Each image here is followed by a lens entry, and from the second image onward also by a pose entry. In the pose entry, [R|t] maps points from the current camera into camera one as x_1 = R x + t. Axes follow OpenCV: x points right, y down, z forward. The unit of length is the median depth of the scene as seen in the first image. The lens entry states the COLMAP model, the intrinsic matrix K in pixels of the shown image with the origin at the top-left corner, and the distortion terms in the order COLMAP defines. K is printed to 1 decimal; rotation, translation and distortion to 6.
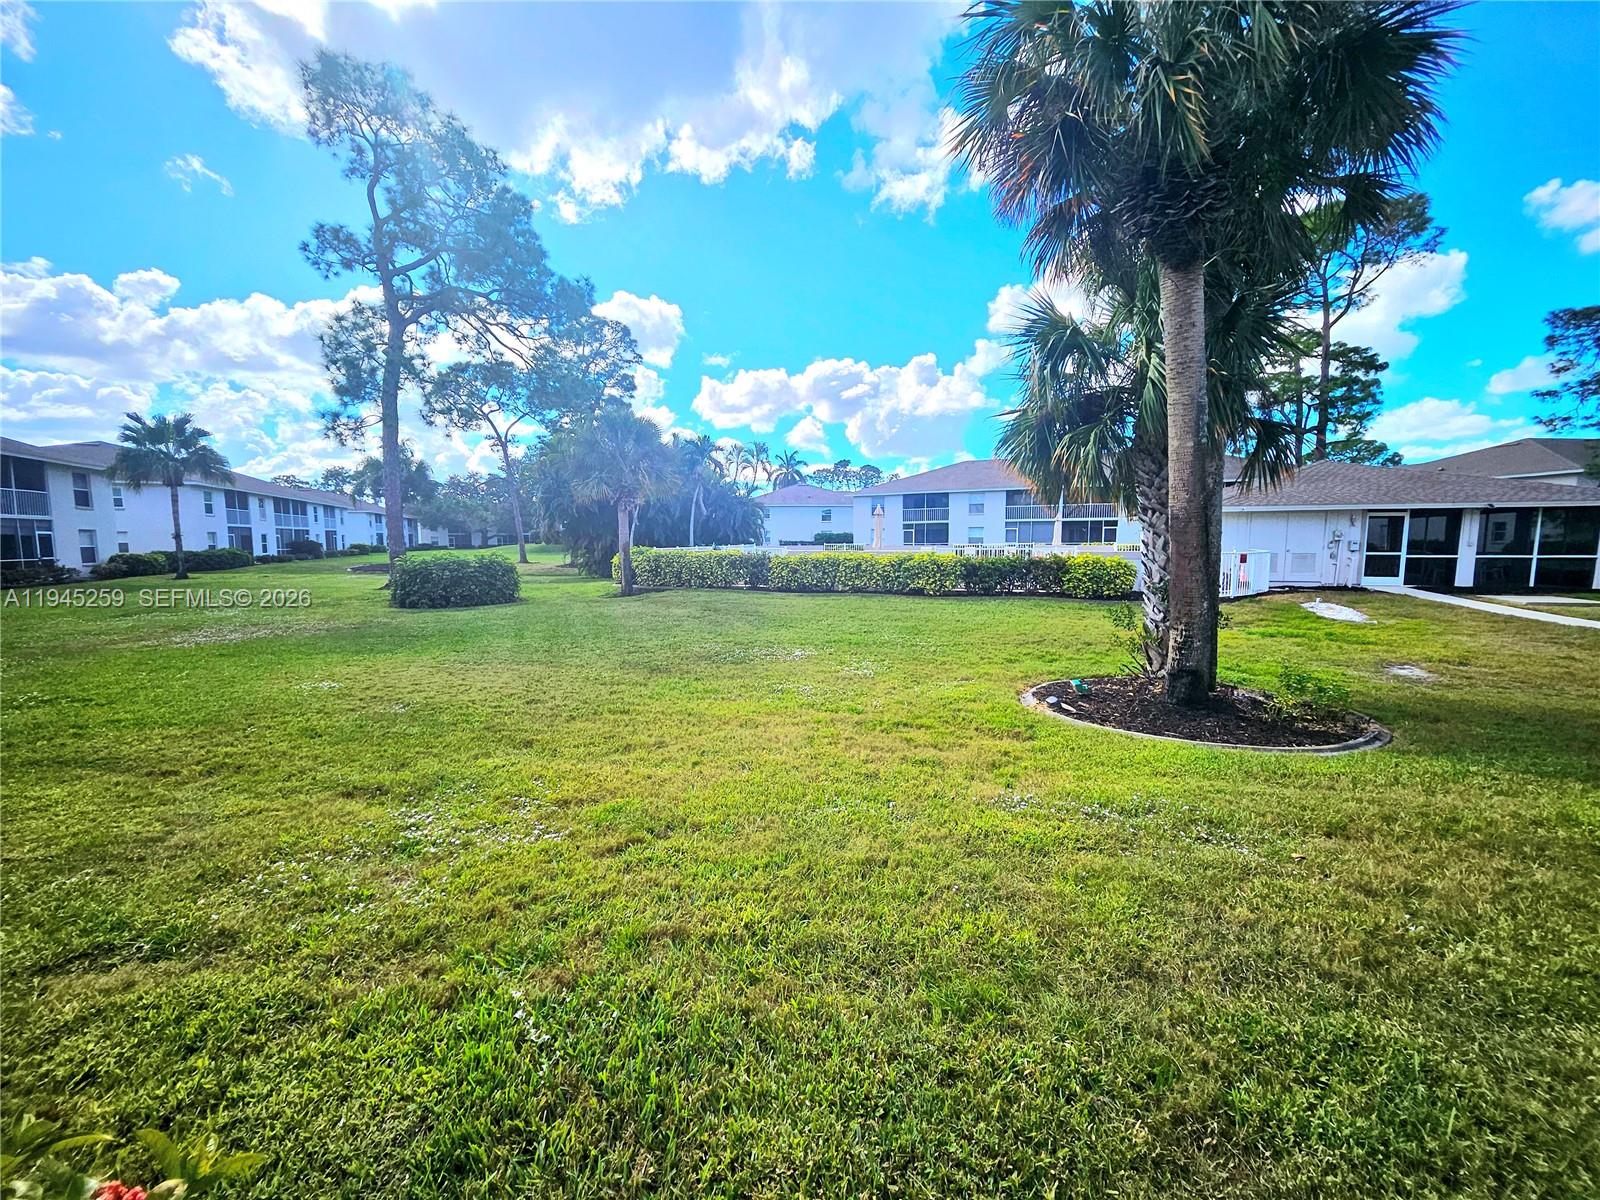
lens RADIAL K [[633.5, 0, 798.1], [0, 633.5, 597.9], [0, 0, 1]] dist [0.017455, 0.000330]
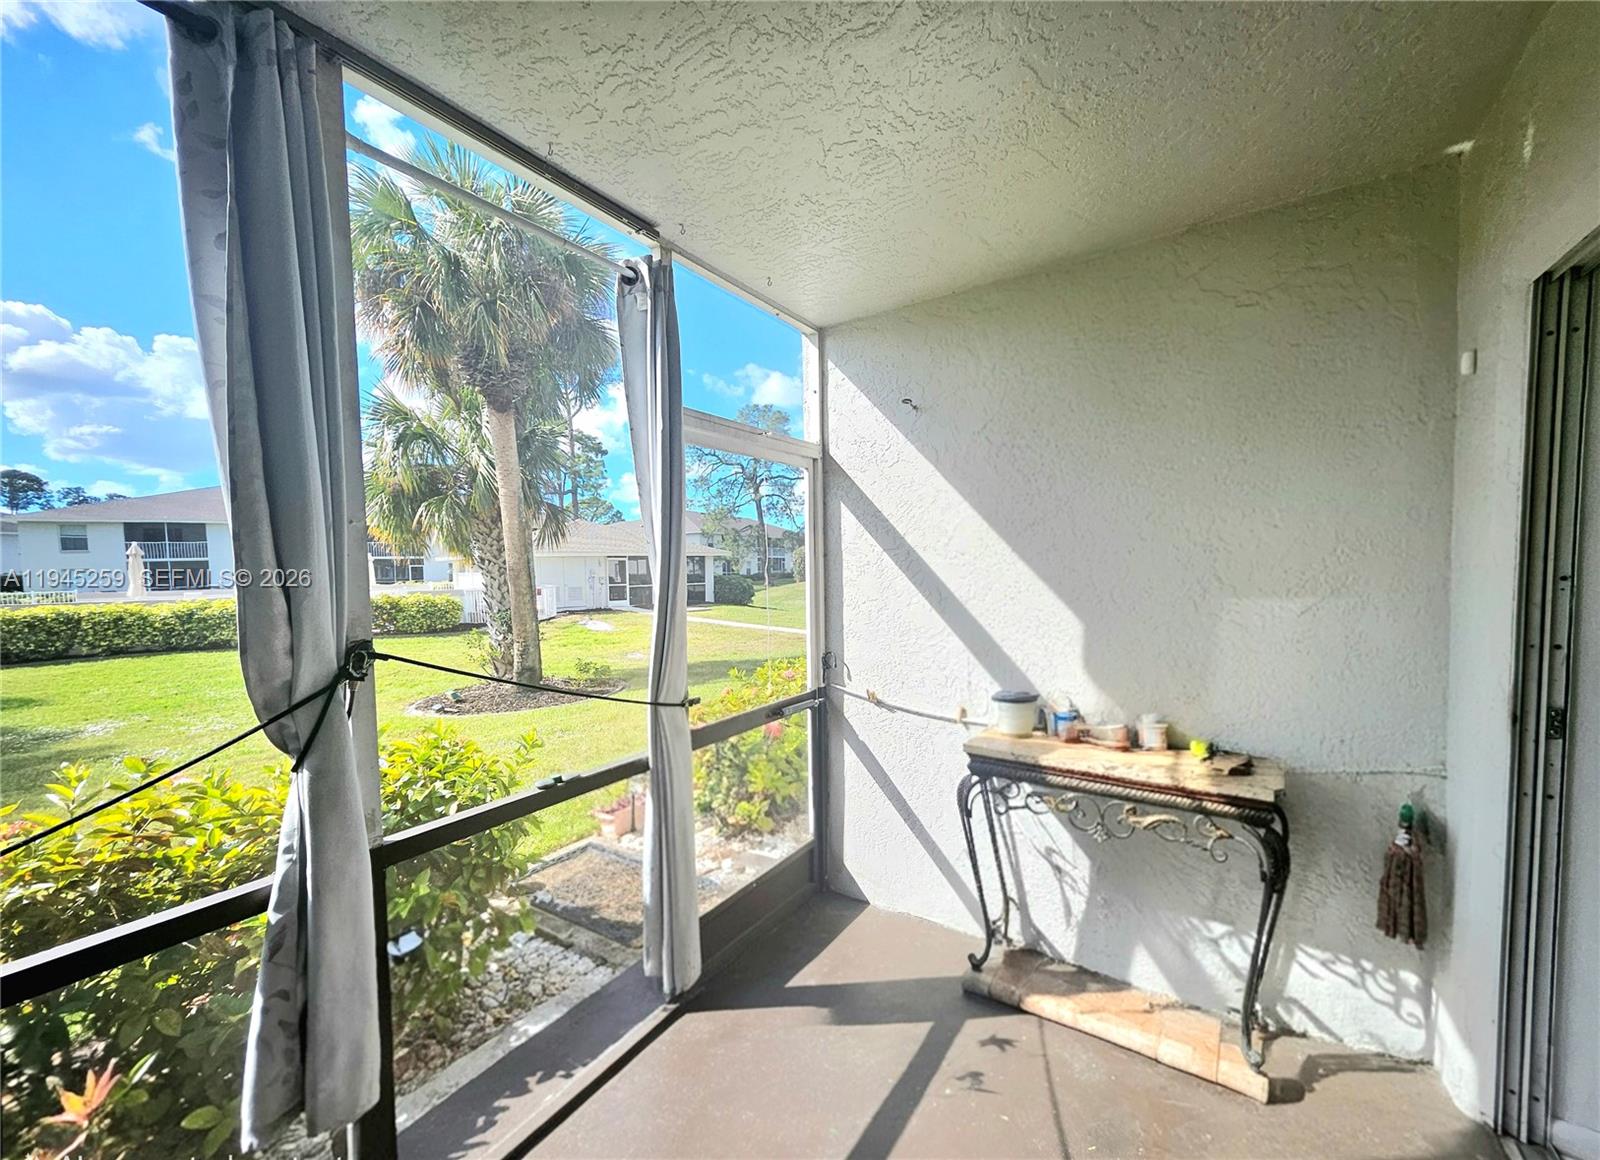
lens RADIAL K [[621.0, 0, 799.3], [0, 621.0, 587.3], [0, 0, 1]] dist [0.001413, 0.000072]
pose [[0.522011, -0.036654, 0.852151, -0.130524], [0.096825, 0.995165, -0.016508, 0.003241], [-0.847425, 0.091127, 0.523036, -0.146998]]
